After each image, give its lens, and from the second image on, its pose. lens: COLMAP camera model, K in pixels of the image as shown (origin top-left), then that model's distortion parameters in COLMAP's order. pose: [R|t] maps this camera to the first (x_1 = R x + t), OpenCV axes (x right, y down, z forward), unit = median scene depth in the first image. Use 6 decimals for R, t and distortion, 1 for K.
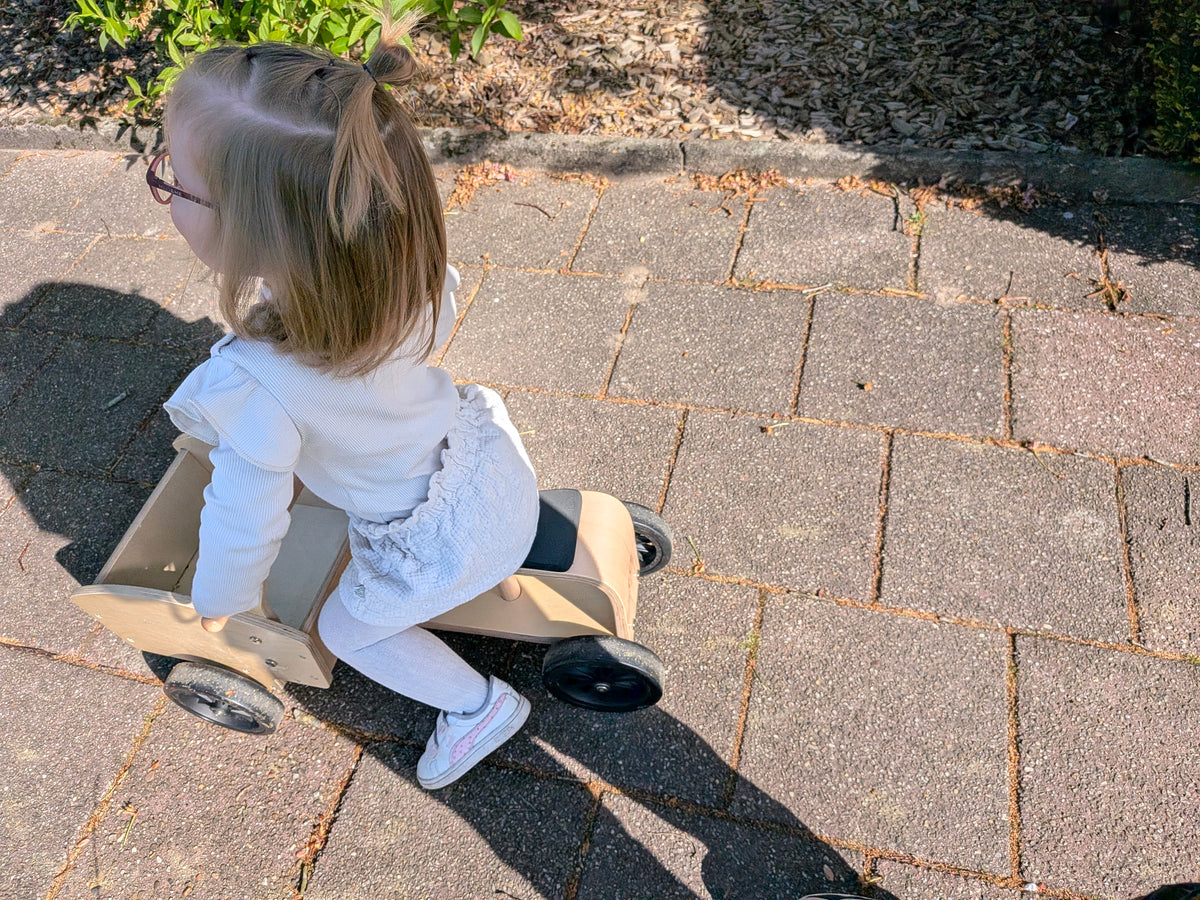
lens RADIAL K [[836.8, 0, 615.4], [0, 836.8, 493.9], [0, 0, 1]] dist [0.045950, -0.102751]
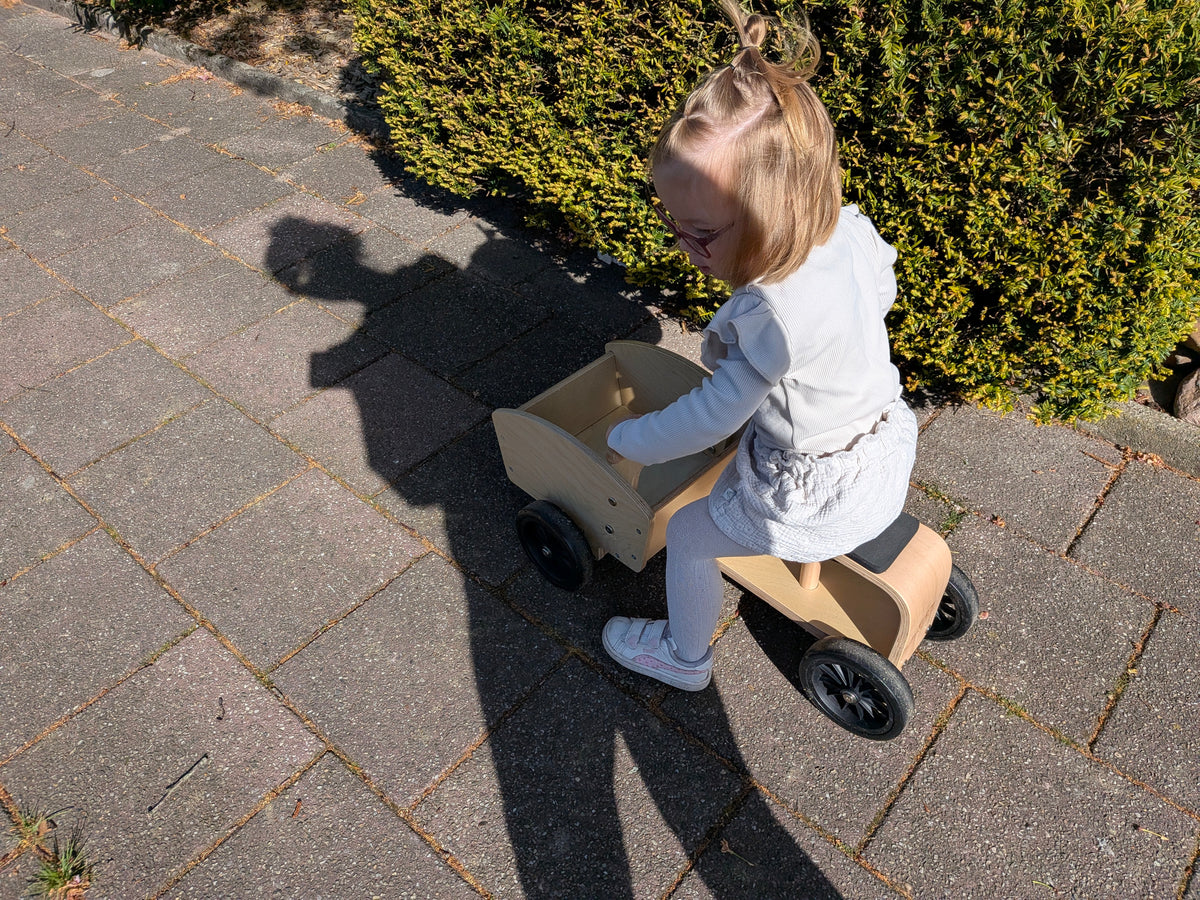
lens RADIAL K [[832.1, 0, 624.4], [0, 832.1, 461.7], [0, 0, 1]] dist [0.076001, -0.136883]
pose [[0.905156, 0.360502, -0.225235, 1.362911], [-0.386883, 0.918188, -0.085160, 0.129864], [0.176108, 0.164223, 0.970575, -0.310659]]
